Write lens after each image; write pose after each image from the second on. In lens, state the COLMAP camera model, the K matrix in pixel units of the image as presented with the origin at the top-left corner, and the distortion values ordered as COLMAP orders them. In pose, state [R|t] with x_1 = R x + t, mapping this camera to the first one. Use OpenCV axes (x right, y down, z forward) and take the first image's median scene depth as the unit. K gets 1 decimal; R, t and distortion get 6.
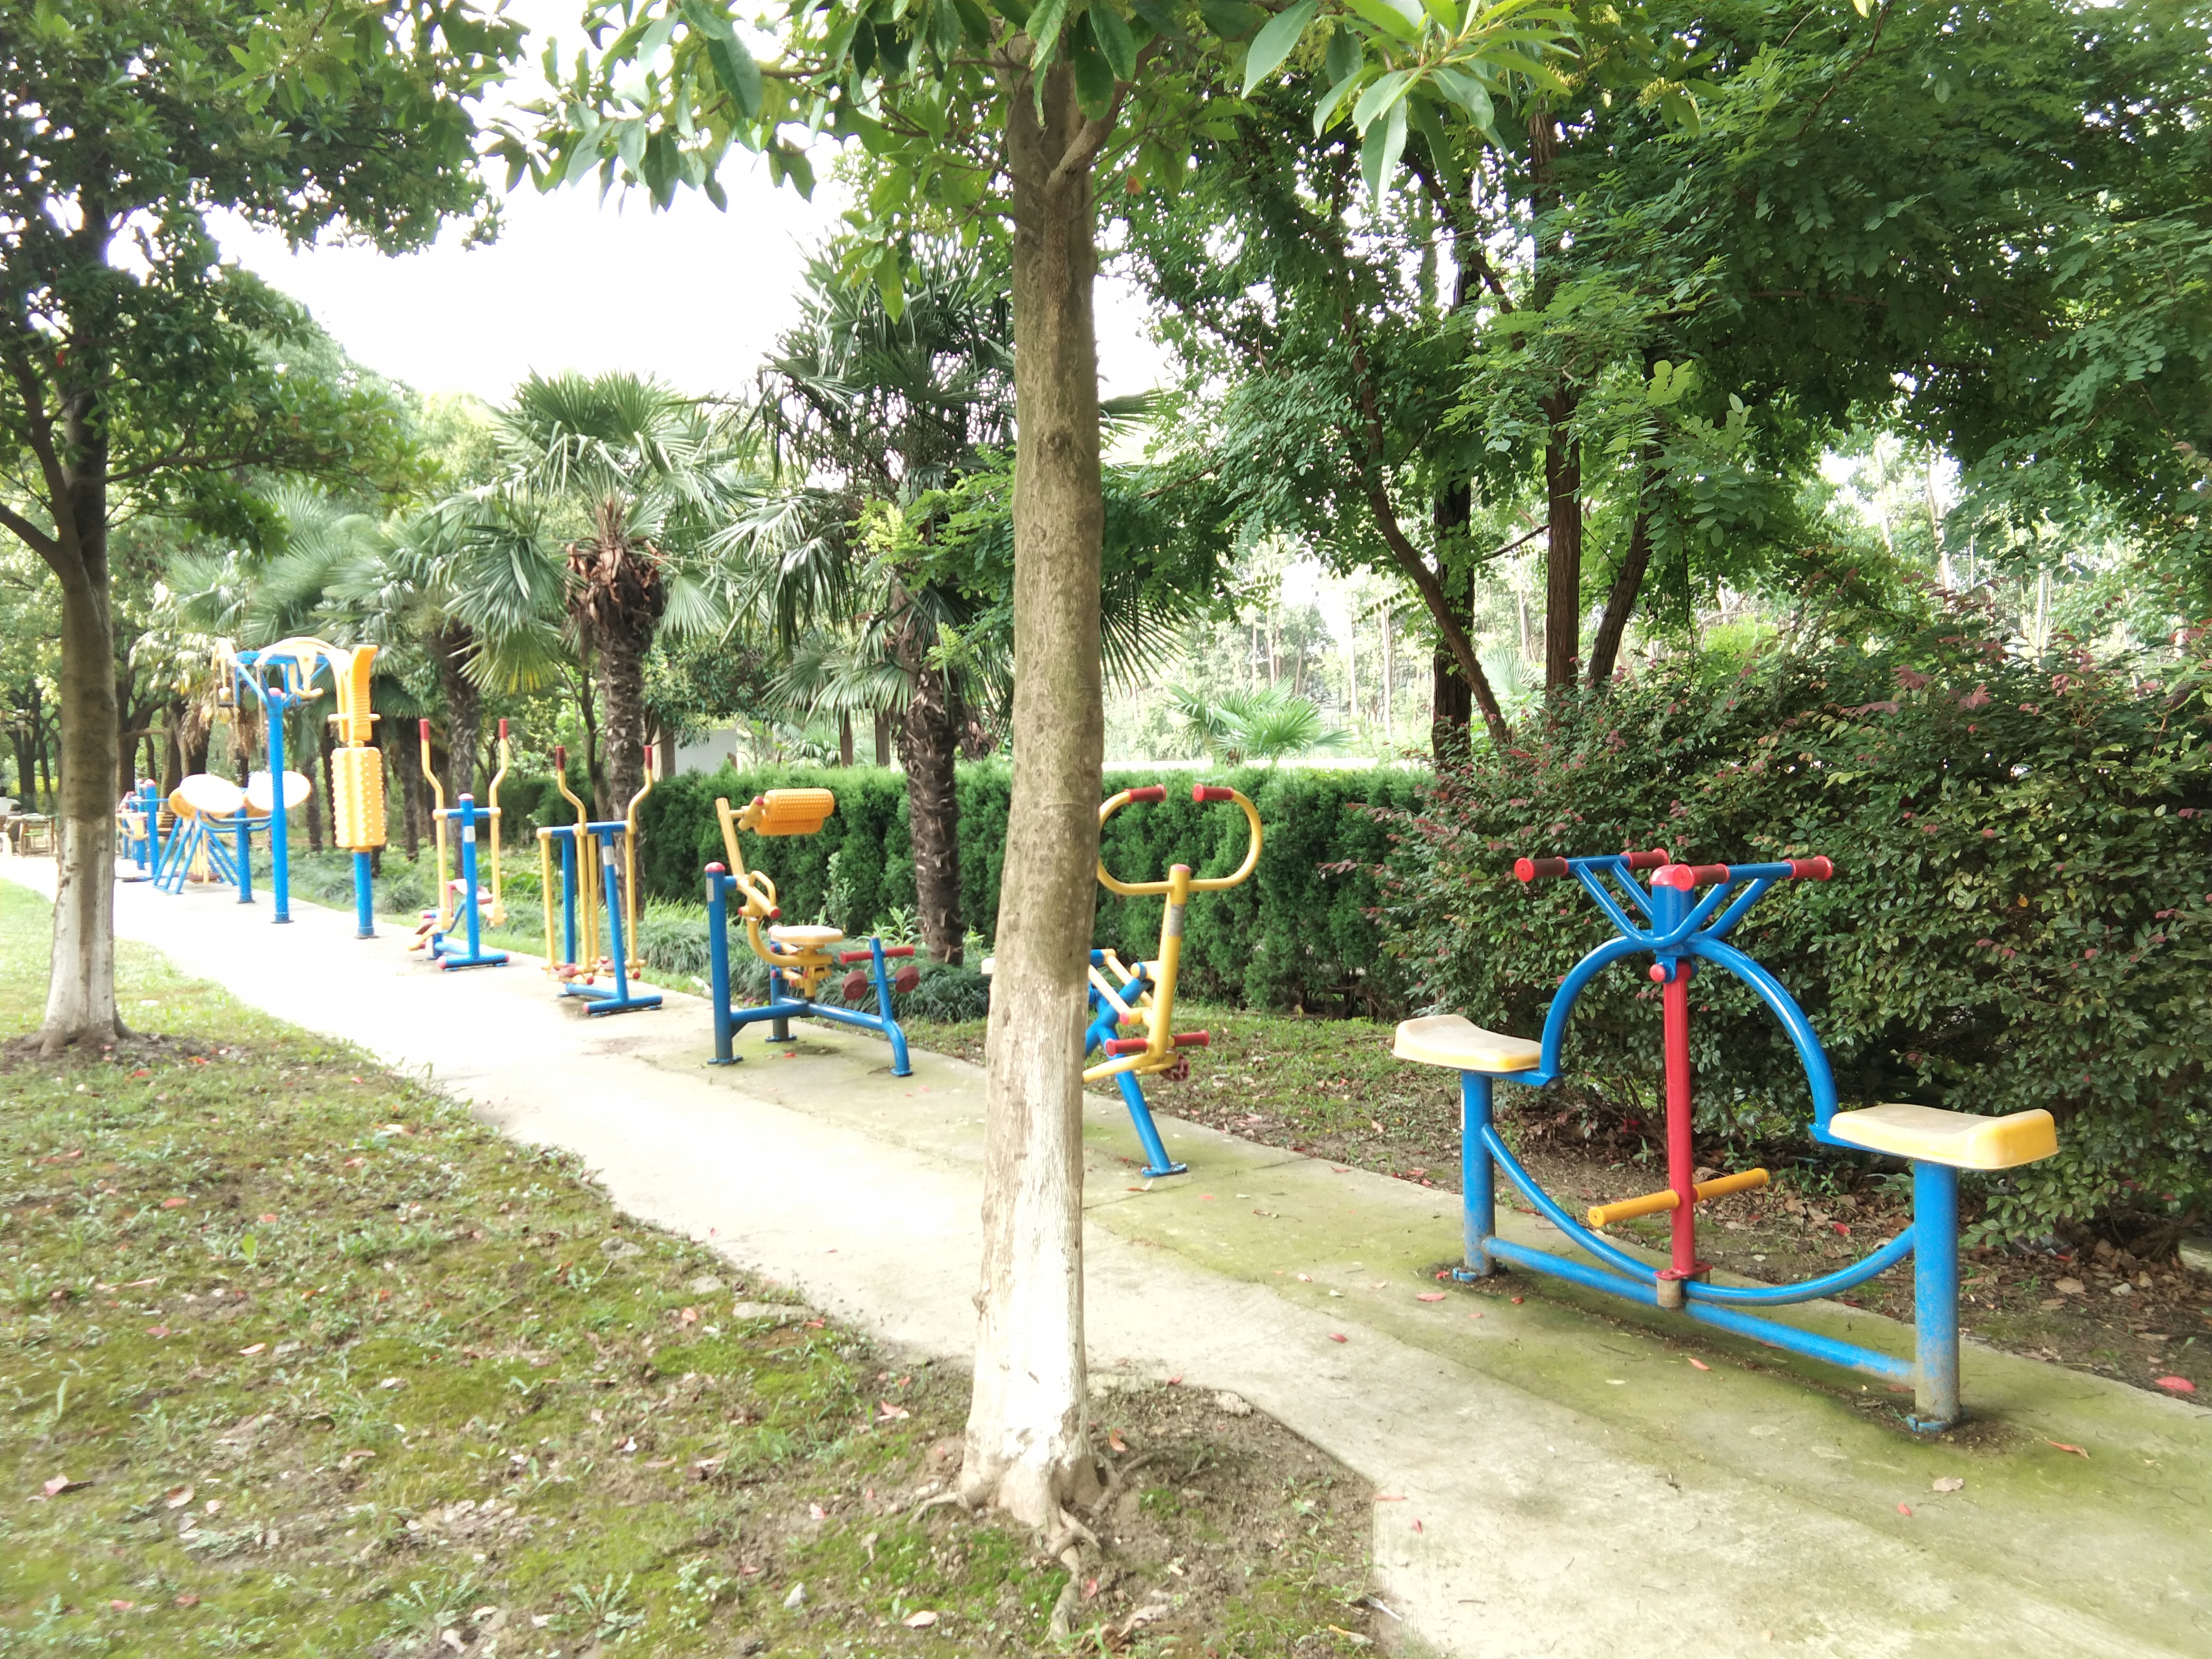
lens RADIAL K [[1711.5, 0, 1106.0], [0, 1711.5, 829.5], [0, 0, 1]] dist [0.070268, -0.095553]
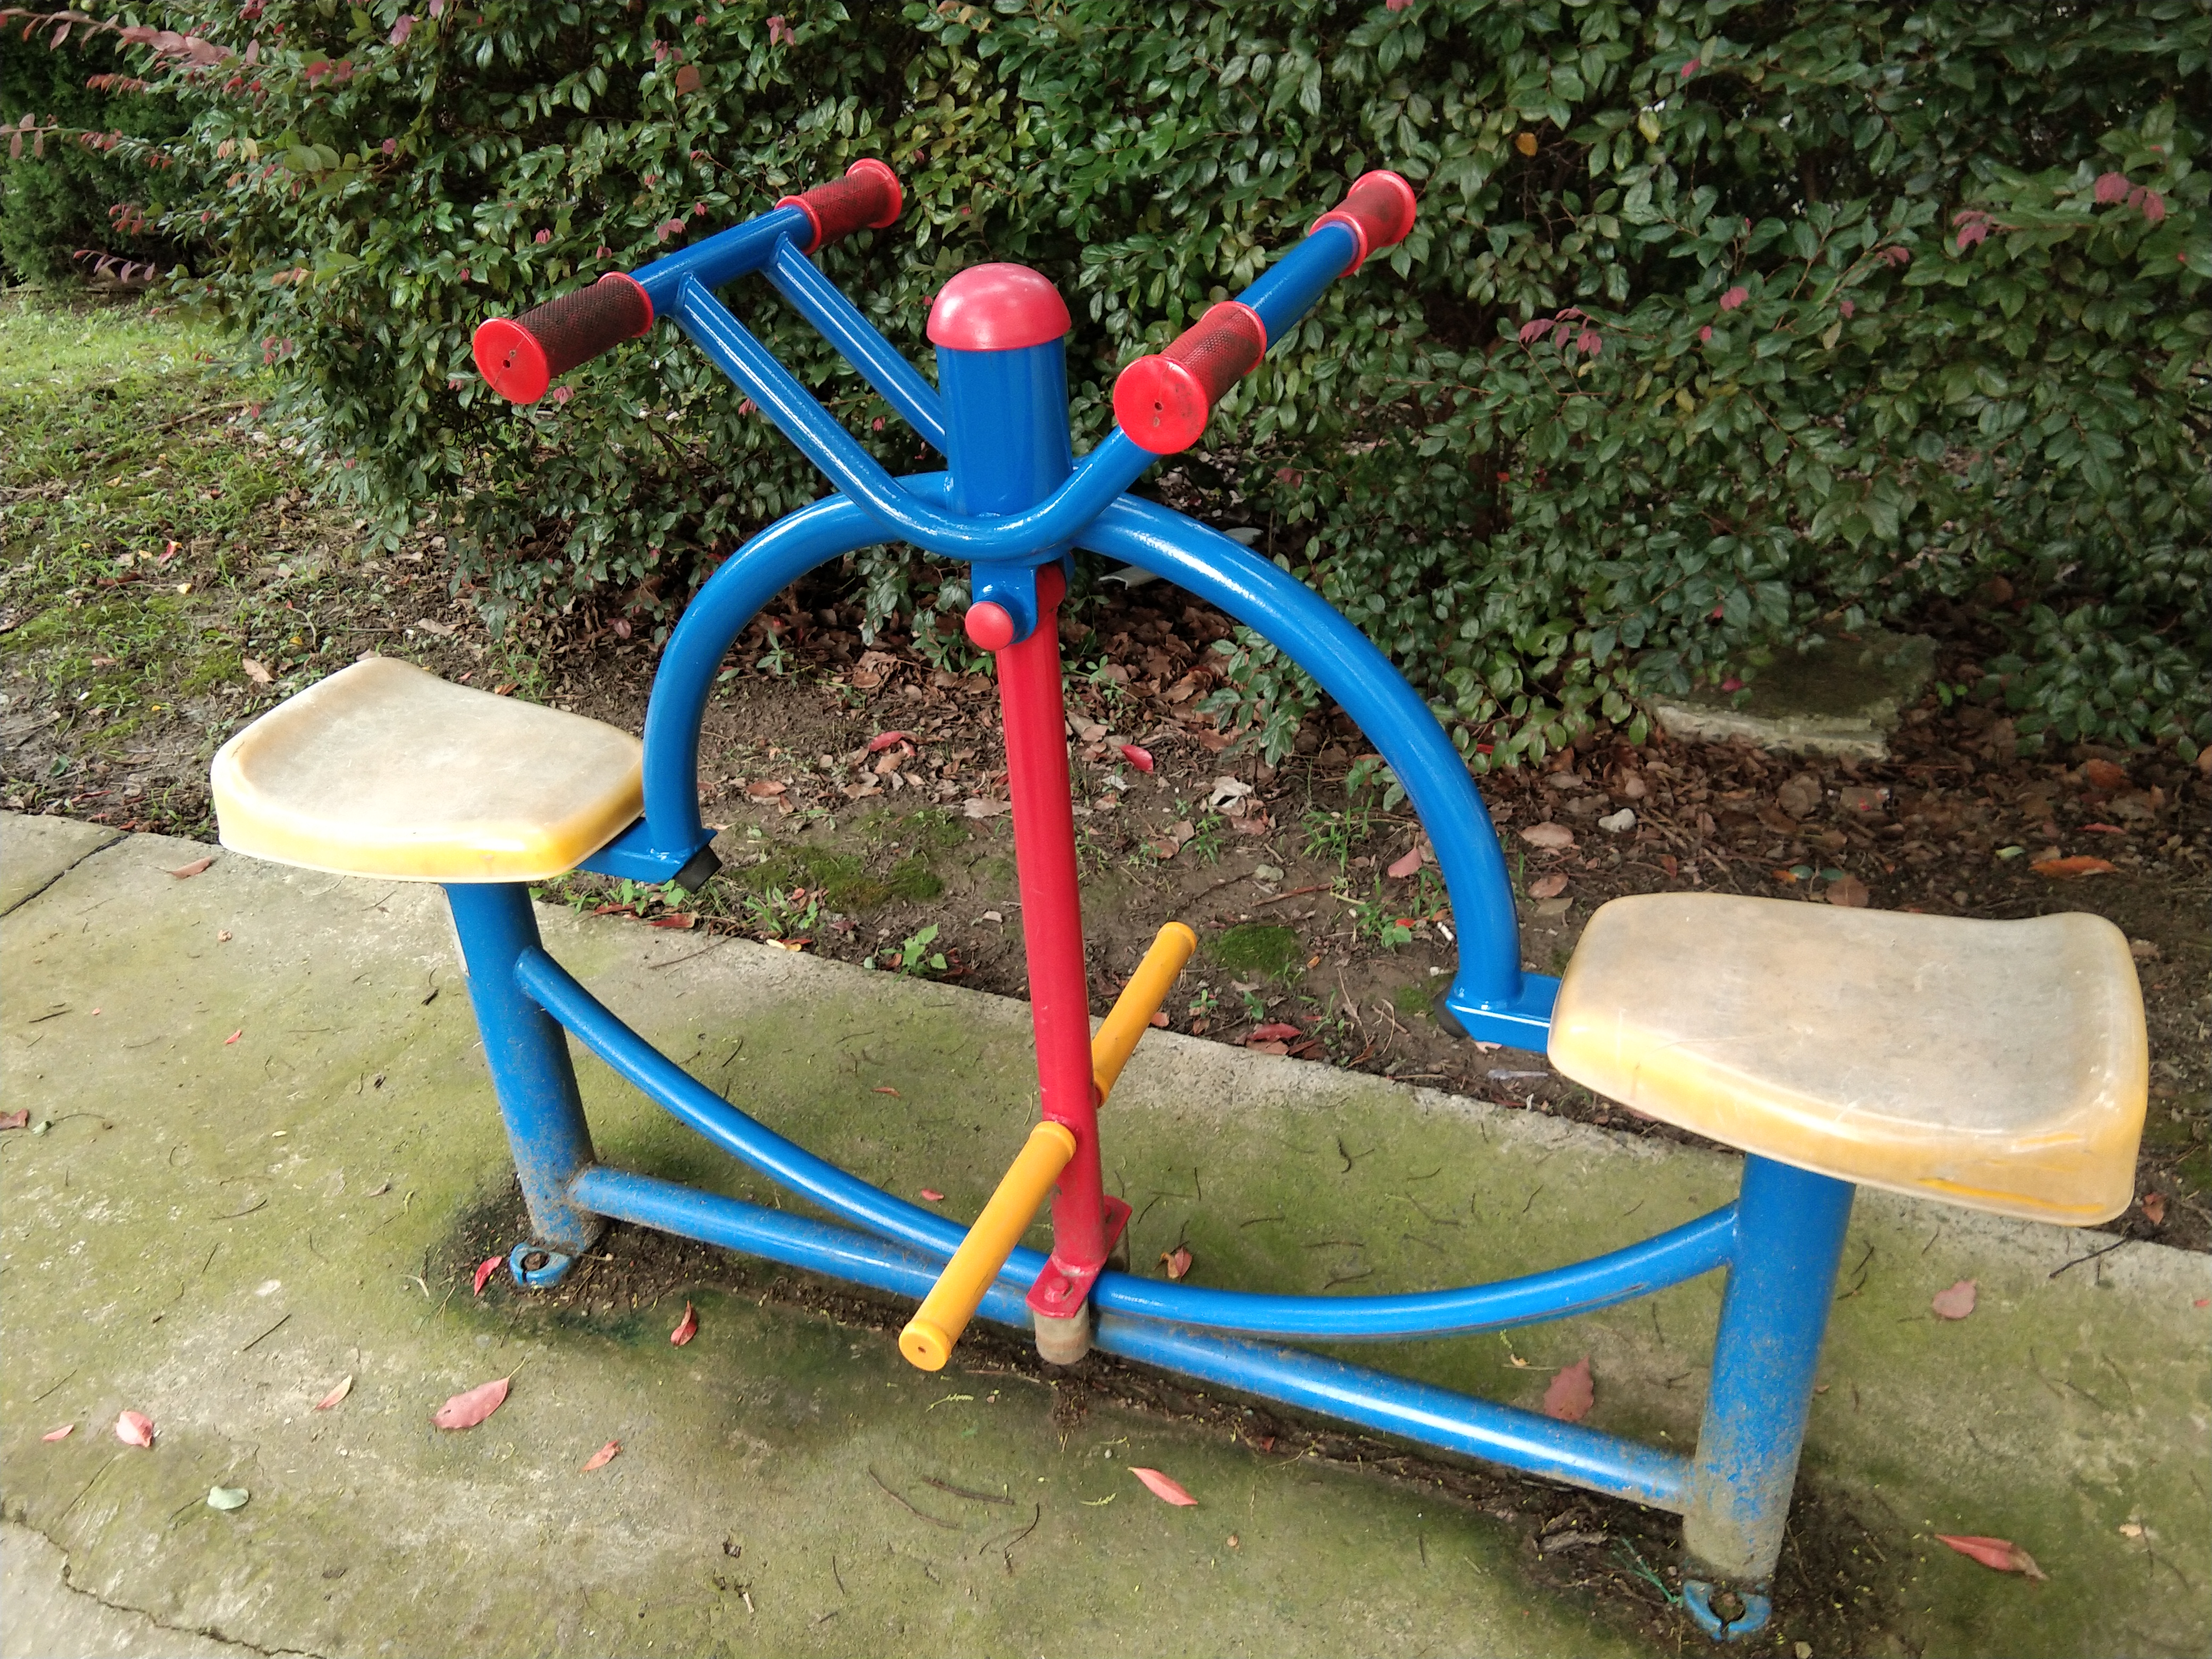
lens RADIAL K [[1711.5, 0, 1106.0], [0, 1711.5, 829.5], [0, 0, 1]] dist [0.070268, -0.095553]
pose [[0.829157, -0.308645, 0.466087, 0.149049], [0.054942, 0.874720, 0.481504, -0.027684], [-0.556309, -0.373634, 0.742238, 0.609320]]
